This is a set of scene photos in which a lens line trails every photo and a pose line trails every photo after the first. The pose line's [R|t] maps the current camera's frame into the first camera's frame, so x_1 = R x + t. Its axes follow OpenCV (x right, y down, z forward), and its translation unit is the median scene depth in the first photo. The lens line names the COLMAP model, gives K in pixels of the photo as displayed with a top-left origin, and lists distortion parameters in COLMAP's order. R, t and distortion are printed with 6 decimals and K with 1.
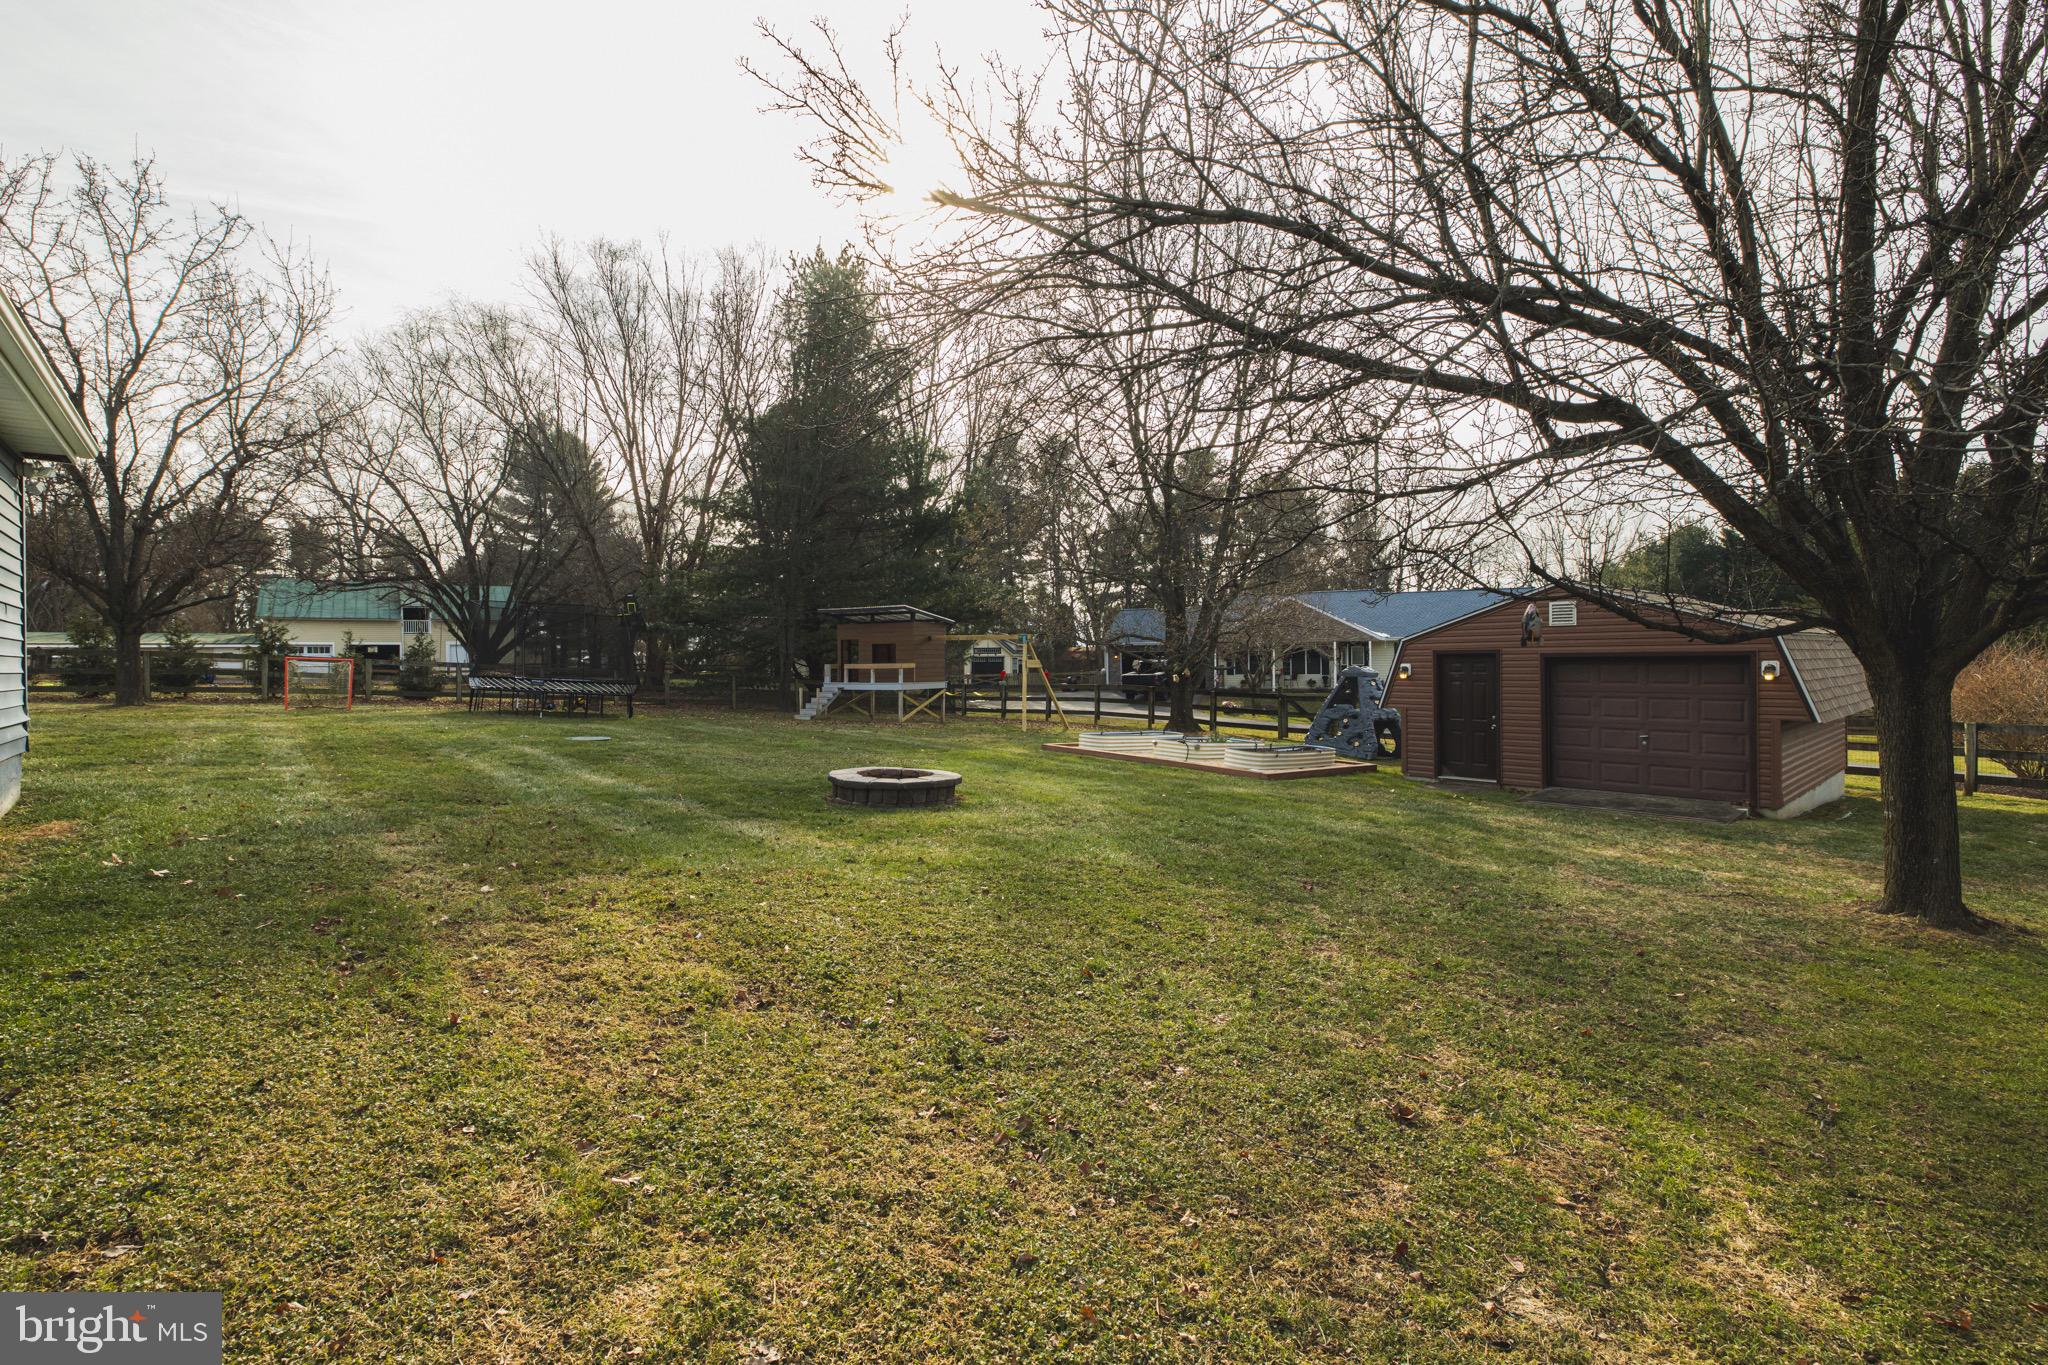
lens RADIAL K [[916.6, 0, 971.1], [0, 916.6, 668.2], [0, 0, 1]] dist [-0.001733, 0.000093]
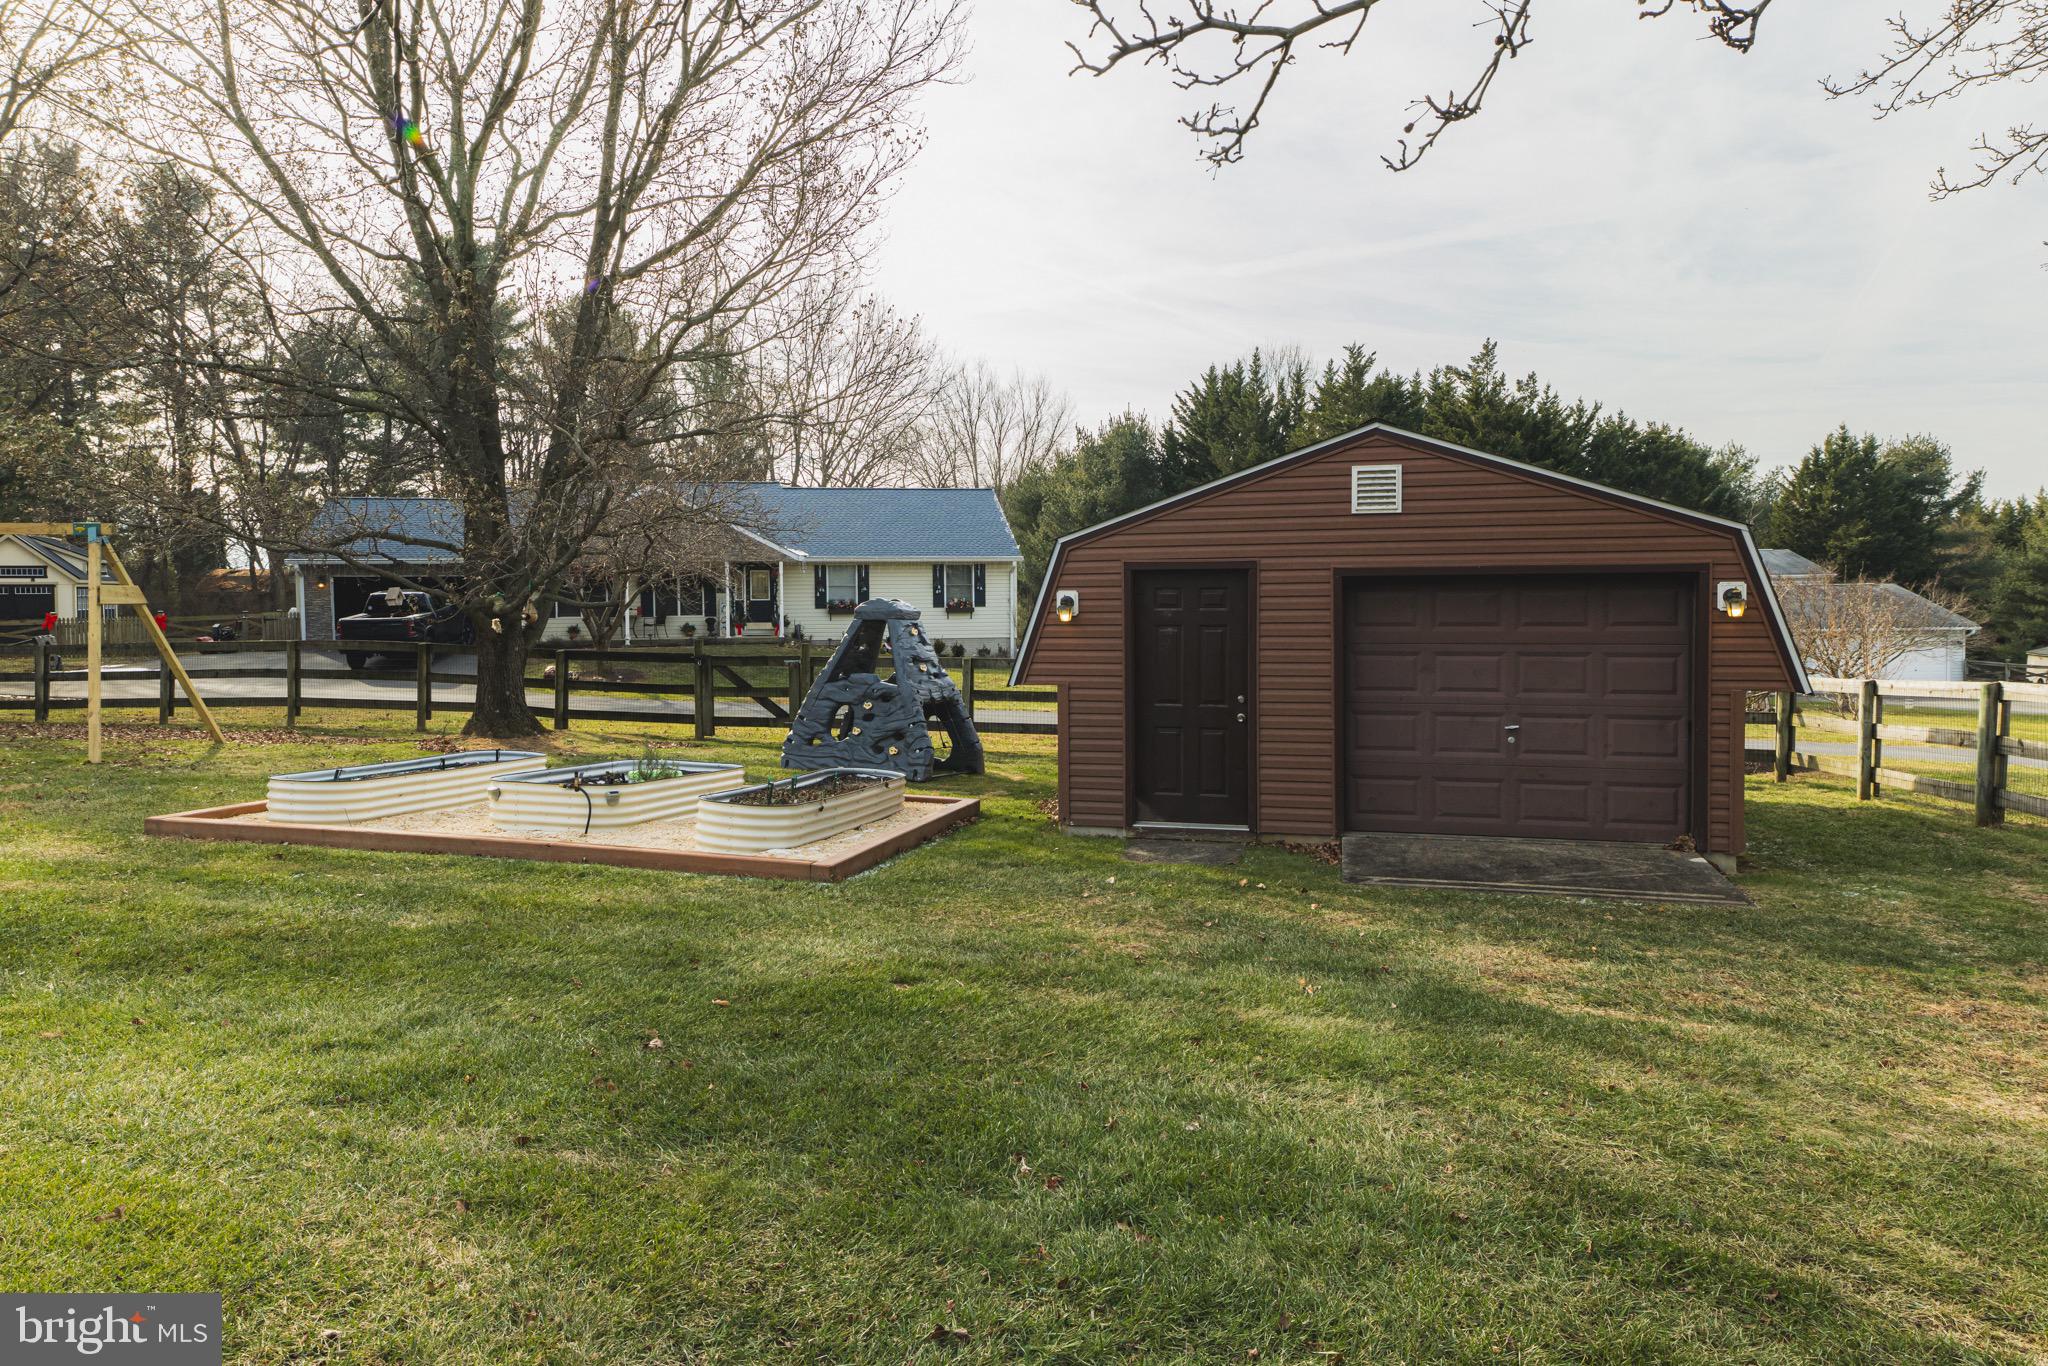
lens RADIAL K [[1366.7, 0, 1022.8], [0, 1366.7, 627.1], [0, 0, 1]] dist [0.057049, 0.001193]
pose [[0.805166, -0.013299, 0.592900, 0.015728], [0.004732, 0.999861, 0.016001, 0.001181], [-0.593030, -0.010078, 0.805117, 0.187088]]
